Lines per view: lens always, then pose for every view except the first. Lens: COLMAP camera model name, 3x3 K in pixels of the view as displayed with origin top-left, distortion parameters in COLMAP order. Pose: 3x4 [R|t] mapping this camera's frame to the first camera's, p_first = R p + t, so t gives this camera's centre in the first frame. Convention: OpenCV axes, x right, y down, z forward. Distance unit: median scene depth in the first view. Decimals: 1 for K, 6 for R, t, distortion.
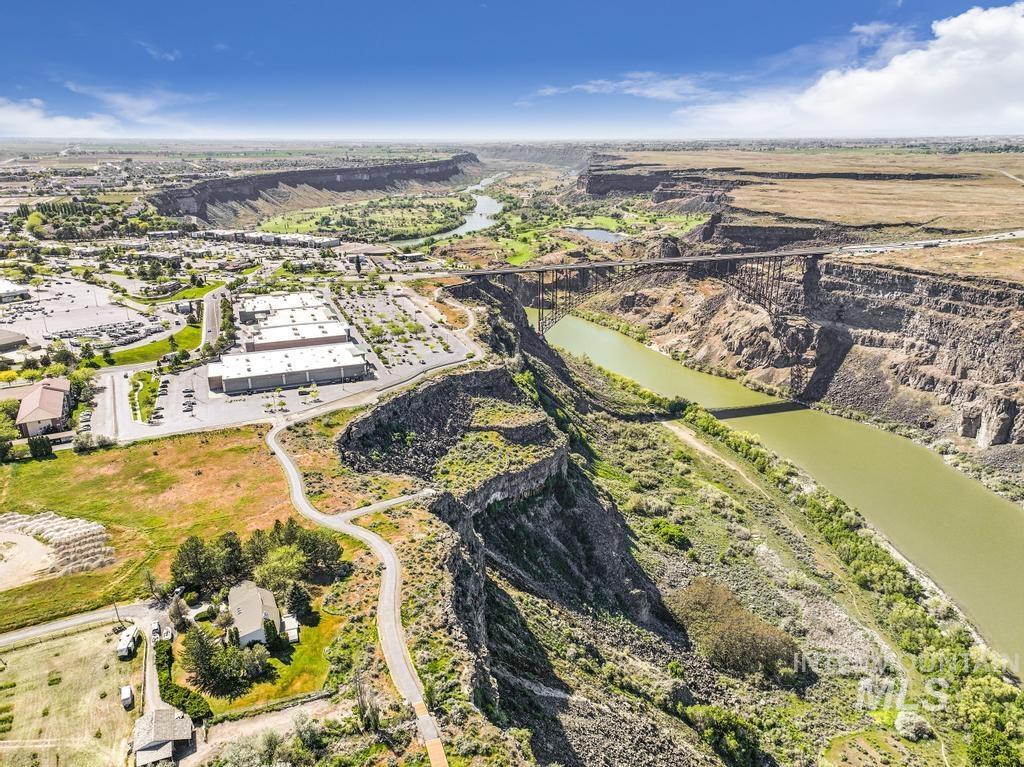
lens RADIAL K [[721.6, 0, 506.0], [0, 721.6, 385.0], [0, 0, 1]] dist [0.006106, 0.004005]
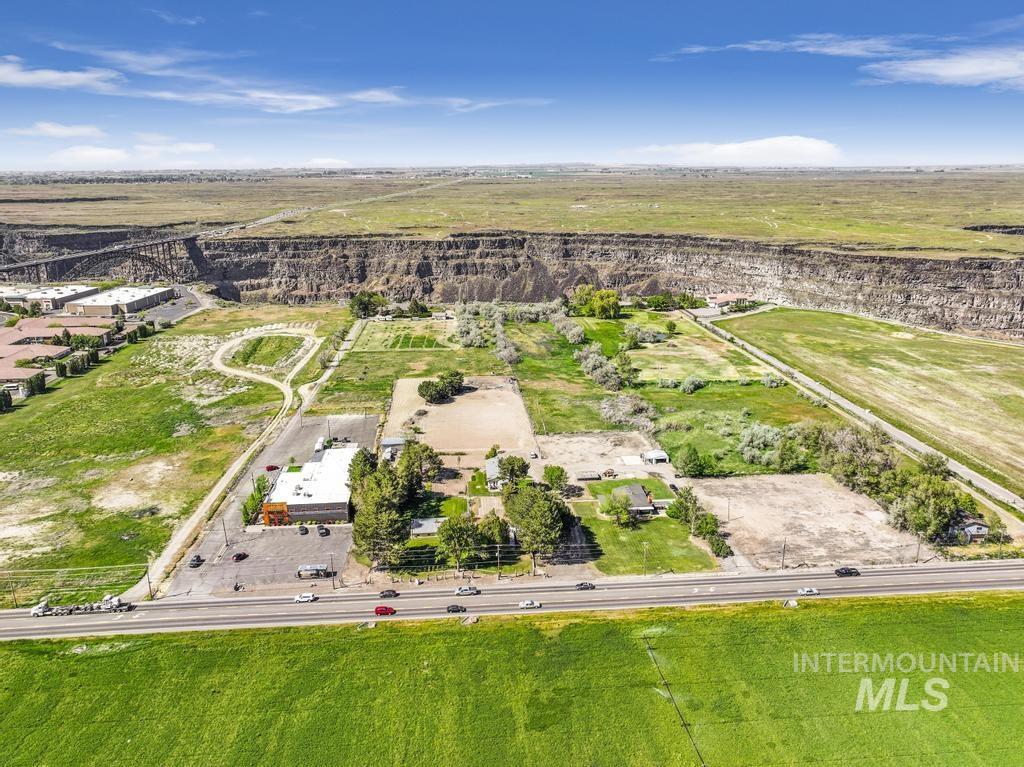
lens RADIAL K [[717.9, 0, 512.0], [0, 717.9, 383.5], [0, 0, 1]] dist [0.004764, 0.004904]
pose [[0.399673, -0.259548, 0.879145, -0.651347], [0.299983, 0.943300, 0.142112, 0.079606], [-0.866182, 0.206931, 0.454871, -0.136665]]
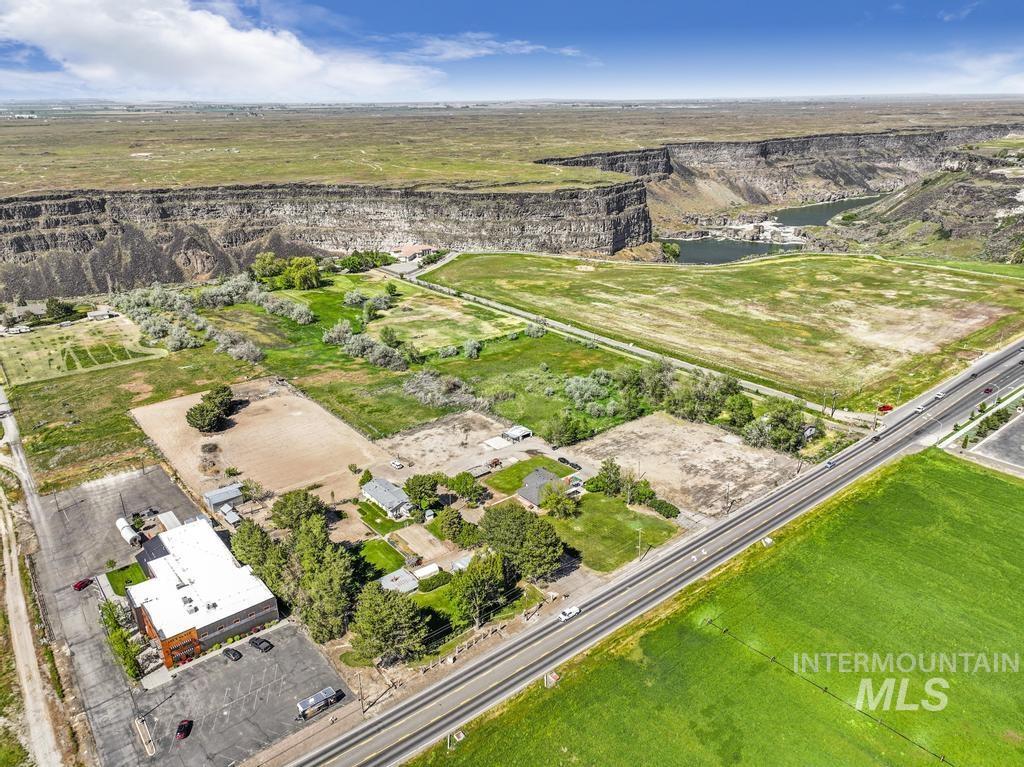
lens RADIAL K [[721.0, 0, 516.6], [0, 721.0, 378.0], [0, 0, 1]] dist [0.003530, 0.009690]
pose [[-0.184231, -0.345581, 0.920126, -0.632783], [0.329530, 0.860251, 0.389073, 0.031603], [-0.925996, 0.374889, -0.044605, -0.033001]]
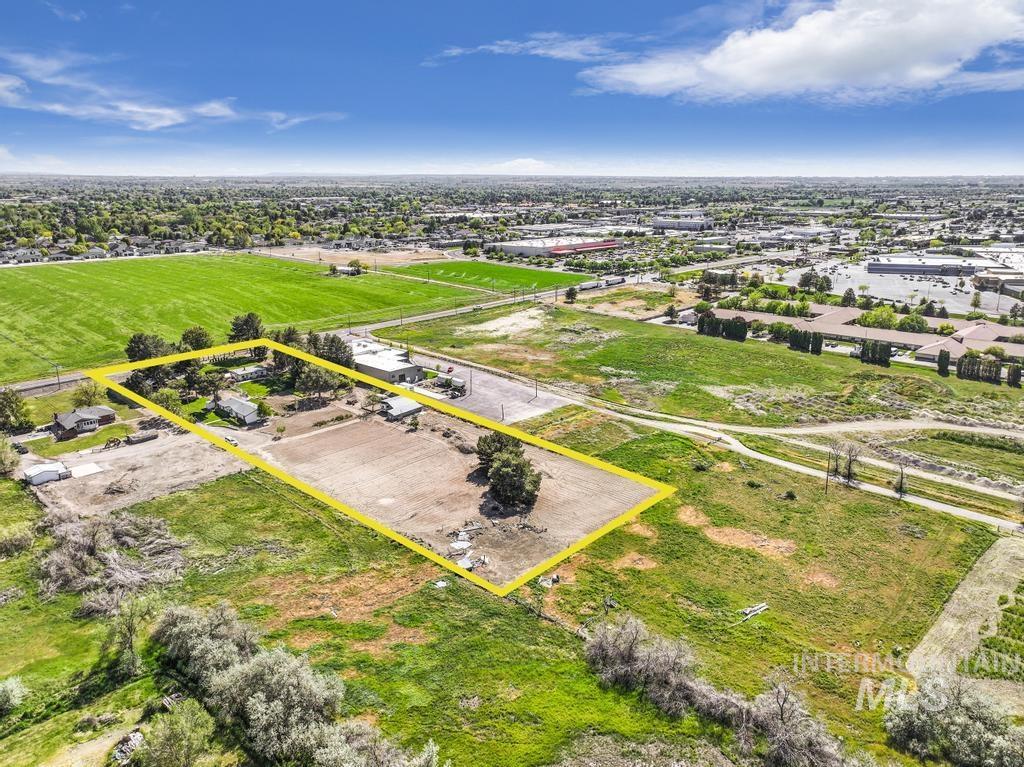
lens RADIAL K [[721.0, 0, 516.6], [0, 721.0, 378.0], [0, 0, 1]] dist [0.003530, 0.009690]
pose [[0.313629, 0.252313, -0.915410, -0.101921], [-0.305280, 0.939661, 0.154406, 0.067853], [0.899133, 0.231030, 0.371731, 0.003036]]
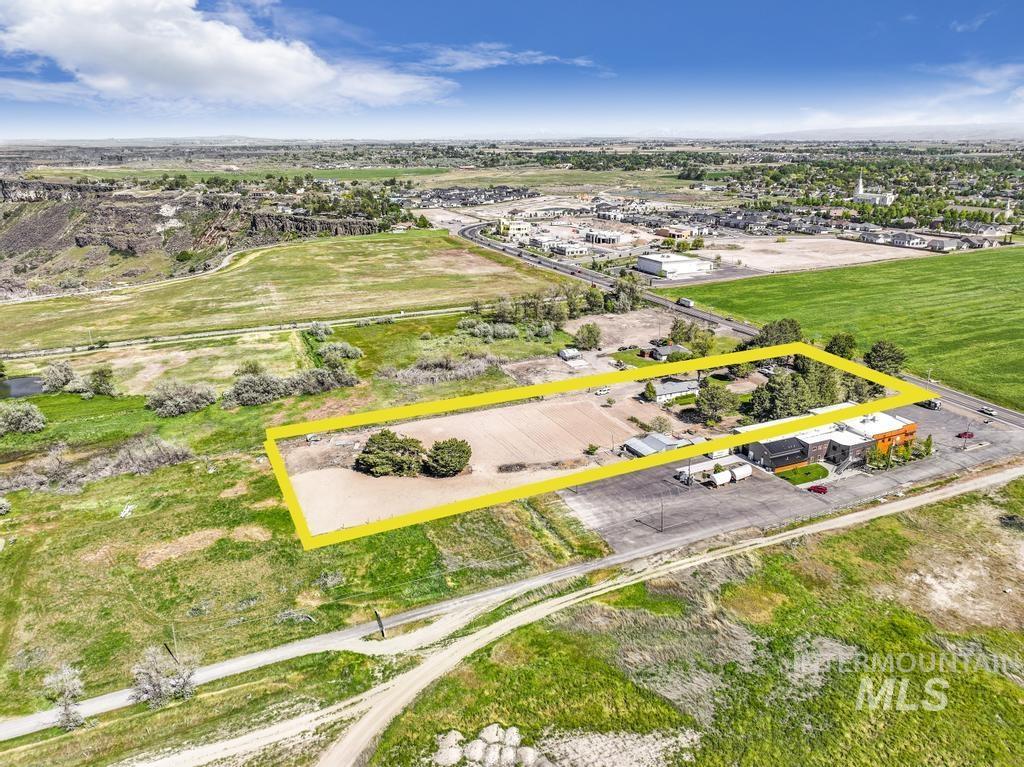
lens RADIAL K [[716.1, 0, 538.9], [0, 716.1, 384.9], [0, 0, 1]] dist [0.005872, 0.006938]
pose [[-0.998062, -0.015715, 0.060212, -0.355671], [0.024374, 0.791555, 0.610611, -0.036273], [-0.057257, 0.610895, -0.789638, 0.262517]]
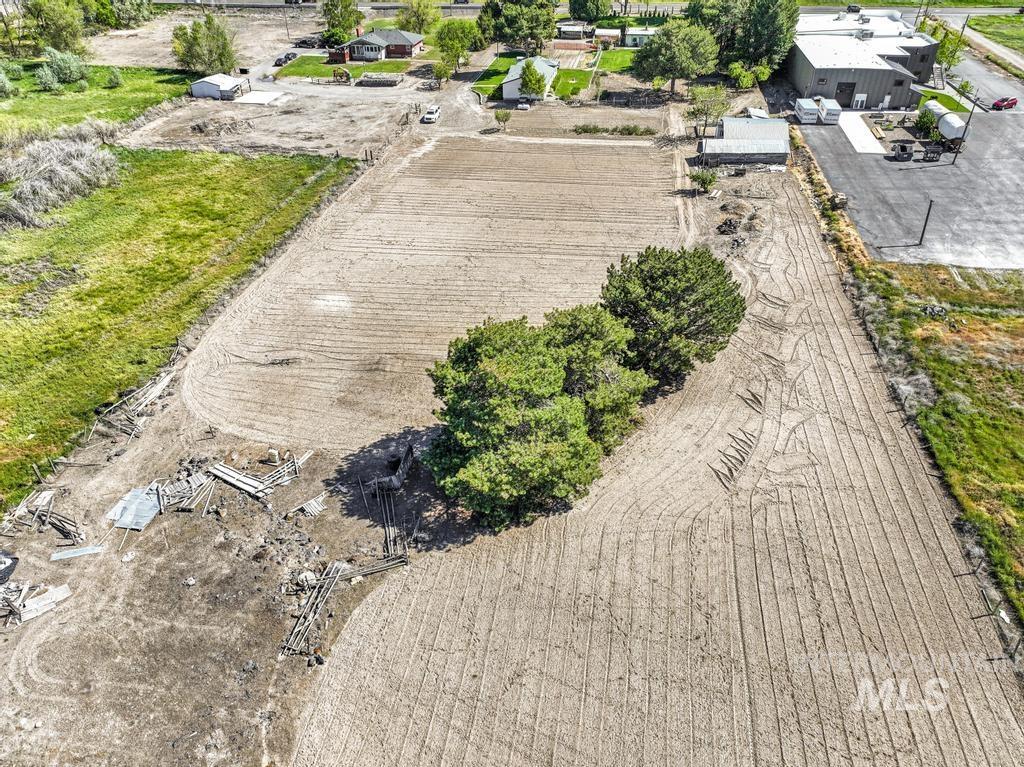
lens RADIAL K [[721.0, 0, 516.6], [0, 721.0, 378.0], [0, 0, 1]] dist [0.003530, 0.009690]
pose [[-0.616956, 0.459050, -0.639249, -0.252648], [-0.242832, 0.661591, 0.709458, 0.084387], [0.748597, 0.592934, -0.296700, 0.104439]]
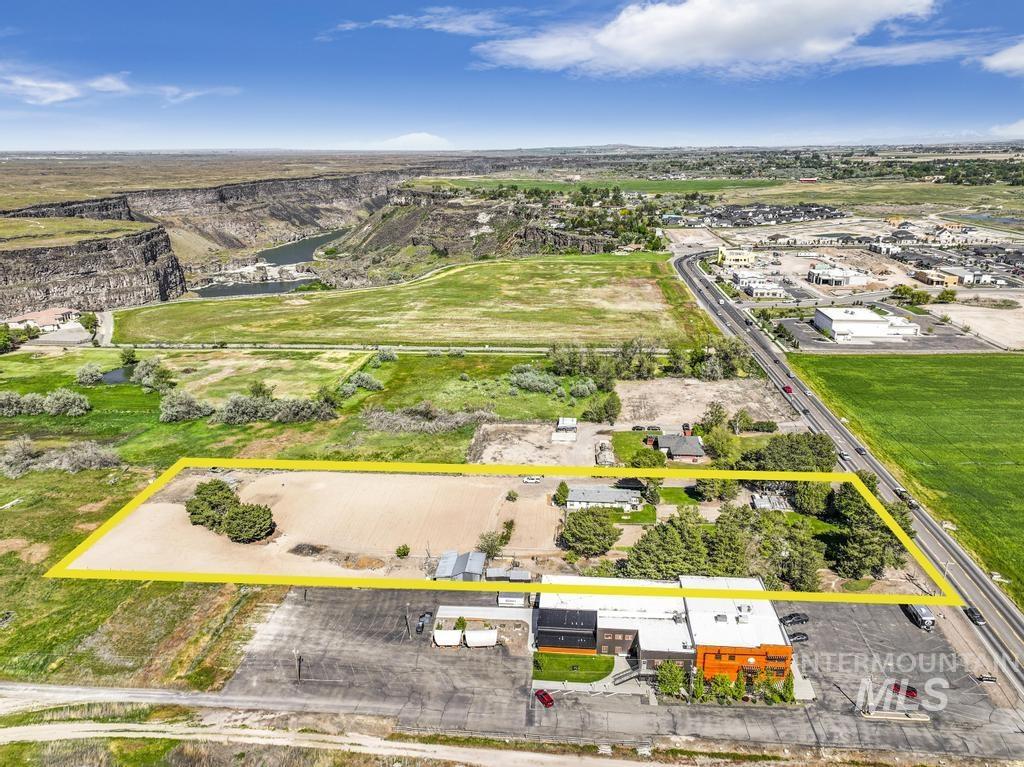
lens RADIAL K [[721.8, 0, 512.8], [0, 721.8, 377.8], [0, 0, 1]] dist [0.005129, 0.010565]
pose [[-0.828763, -0.157817, 0.536885, -0.497278], [0.192682, 0.820266, 0.538551, -0.016997], [-0.525381, 0.549779, -0.649398, 0.169944]]
